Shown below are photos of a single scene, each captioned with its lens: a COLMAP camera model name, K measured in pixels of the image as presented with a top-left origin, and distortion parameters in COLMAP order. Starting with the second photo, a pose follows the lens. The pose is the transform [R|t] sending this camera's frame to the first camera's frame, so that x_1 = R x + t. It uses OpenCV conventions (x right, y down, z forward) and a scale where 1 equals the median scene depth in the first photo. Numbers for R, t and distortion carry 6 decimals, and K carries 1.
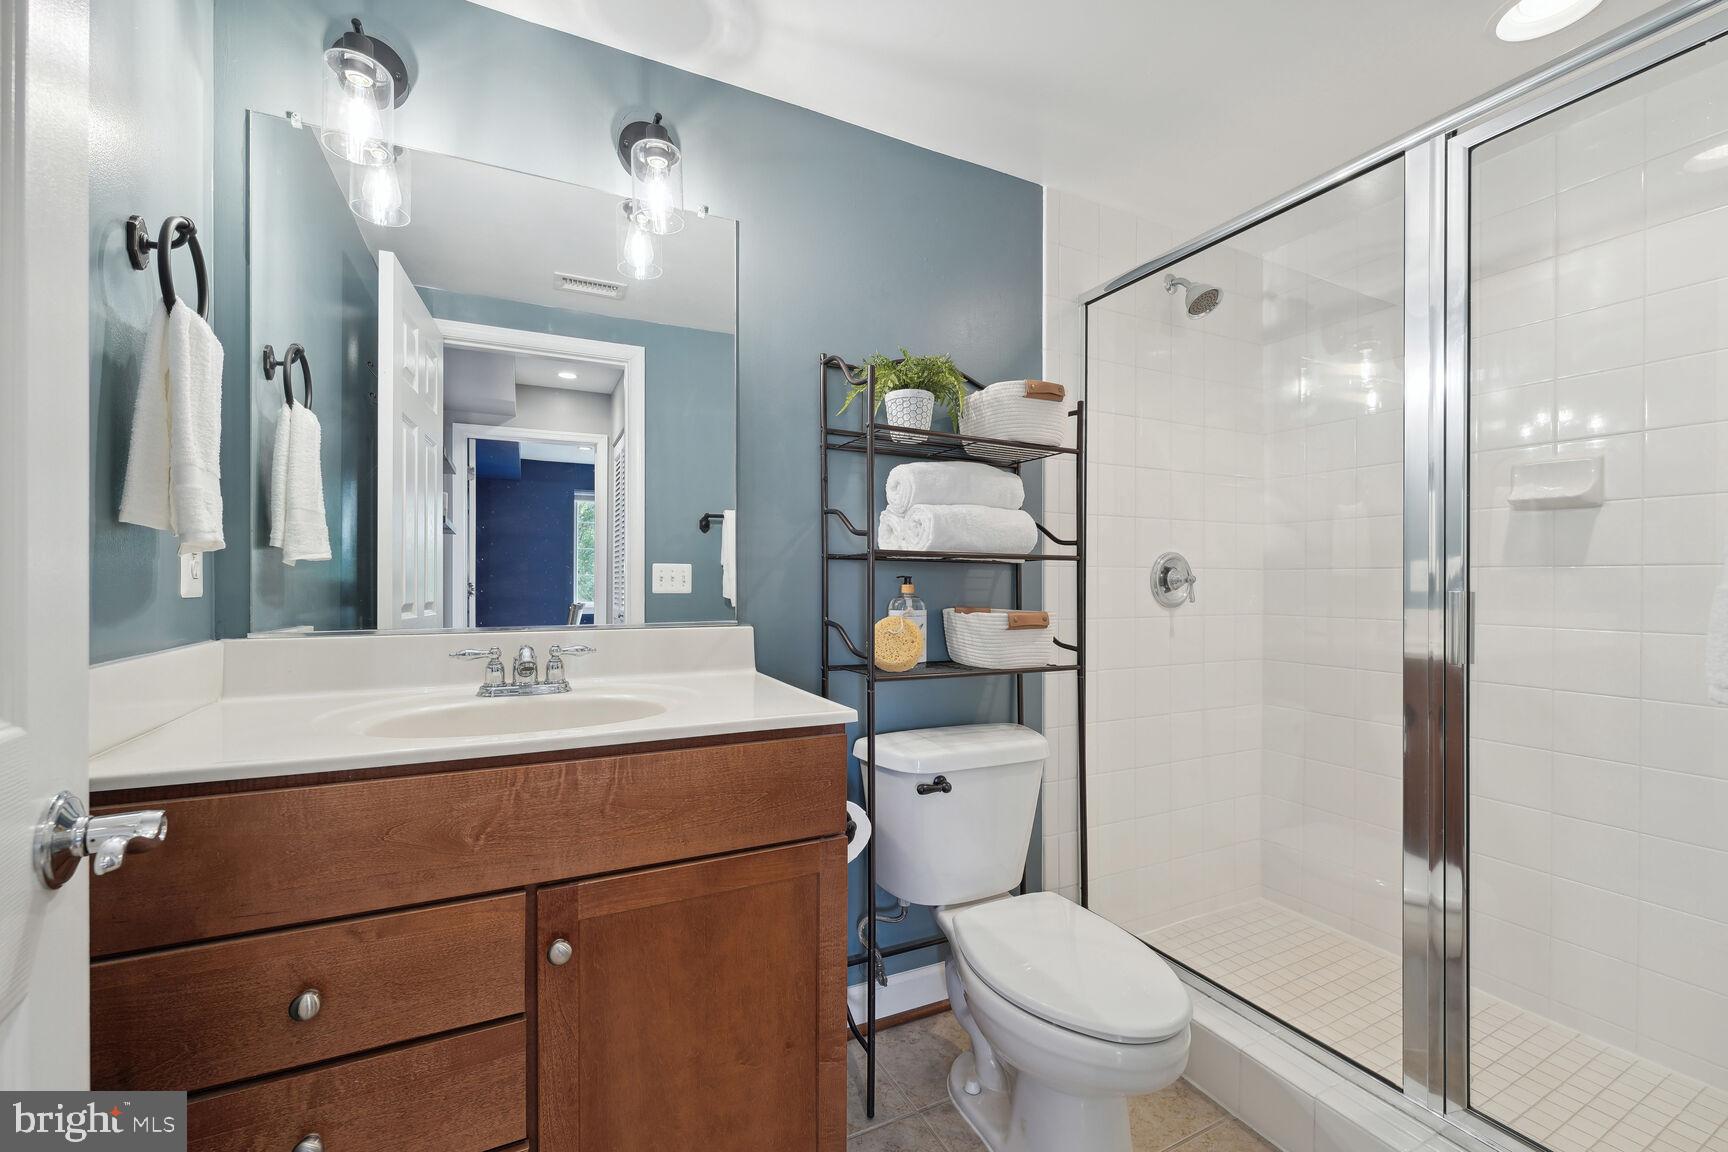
lens RADIAL K [[697.4, 0, 860.2], [0, 697.4, 569.0], [0, 0, 1]] dist [-0.000895, 0.001004]
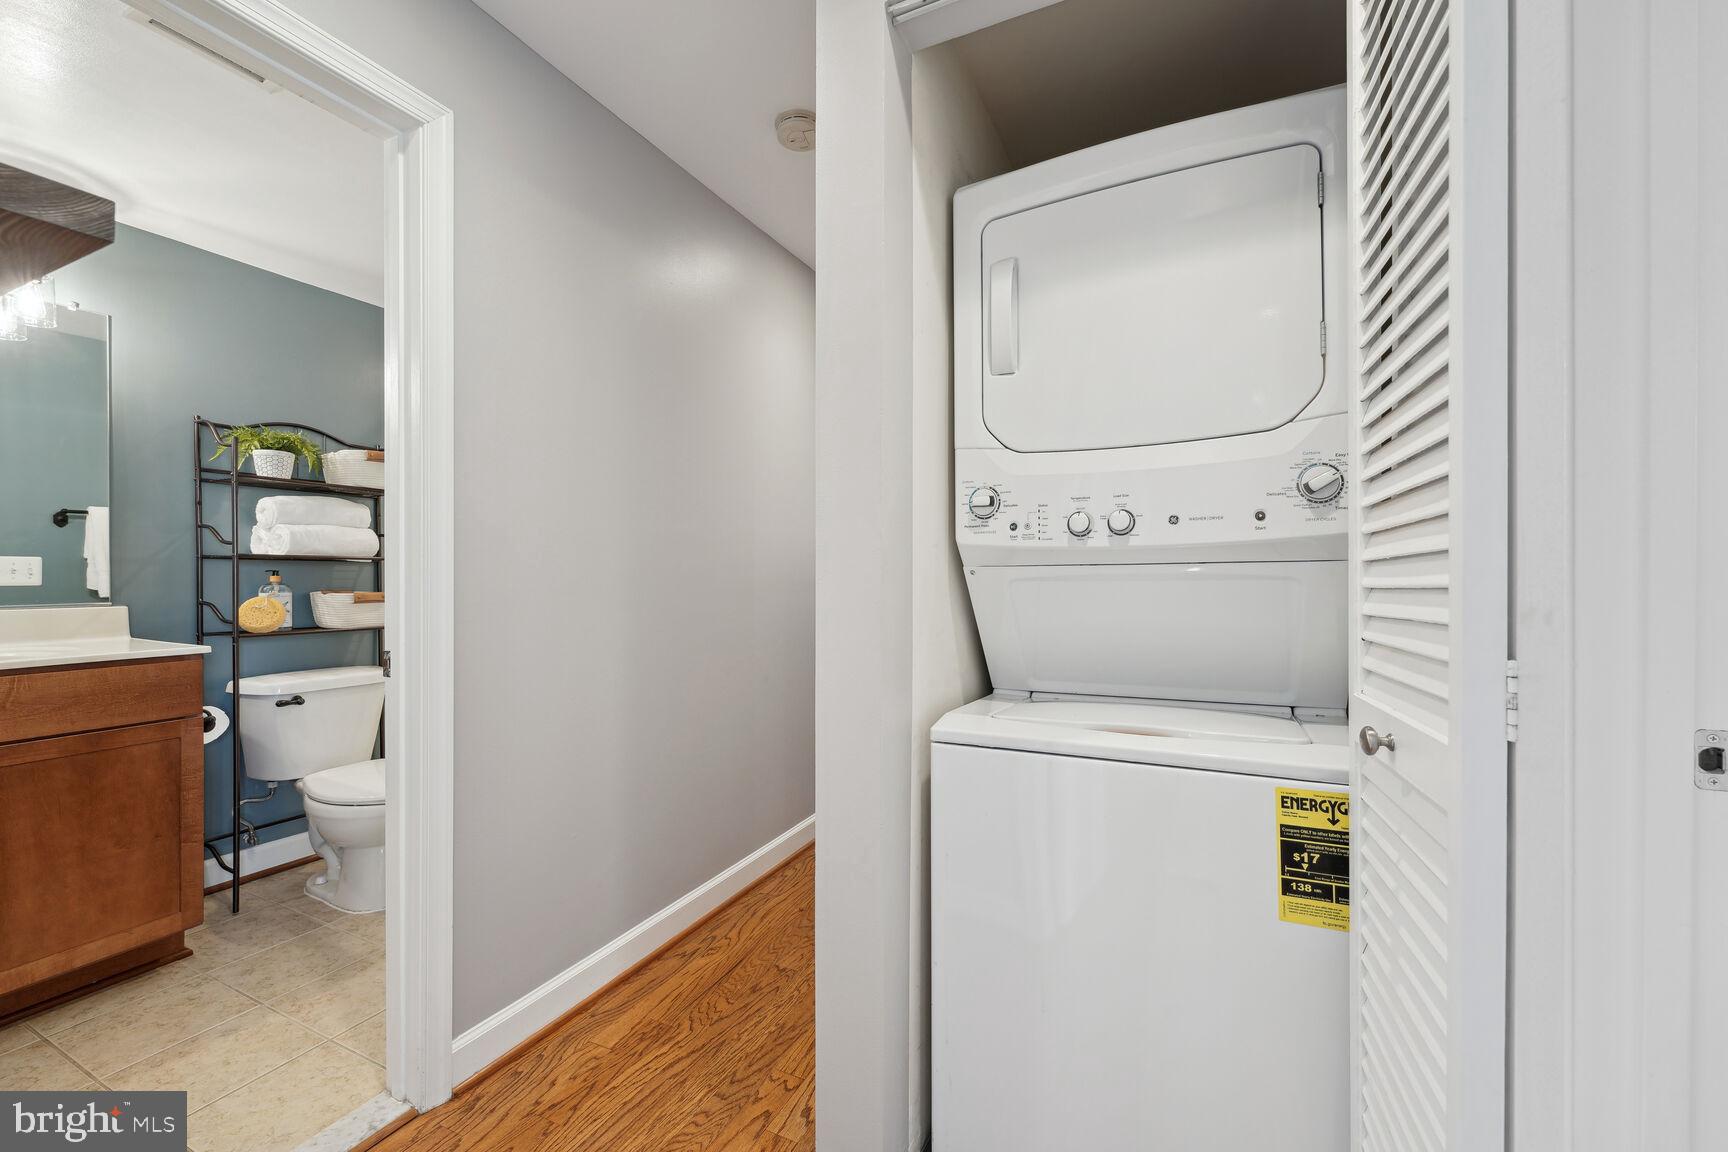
lens RADIAL K [[697.4, 0, 860.2], [0, 697.4, 569.0], [0, 0, 1]] dist [-0.000895, 0.001004]
pose [[0.793104, -0.001498, 0.609085, 0.160378], [-0.006832, 0.999912, 0.011355, -0.019028], [-0.609048, -0.013168, 0.793024, -1.008594]]
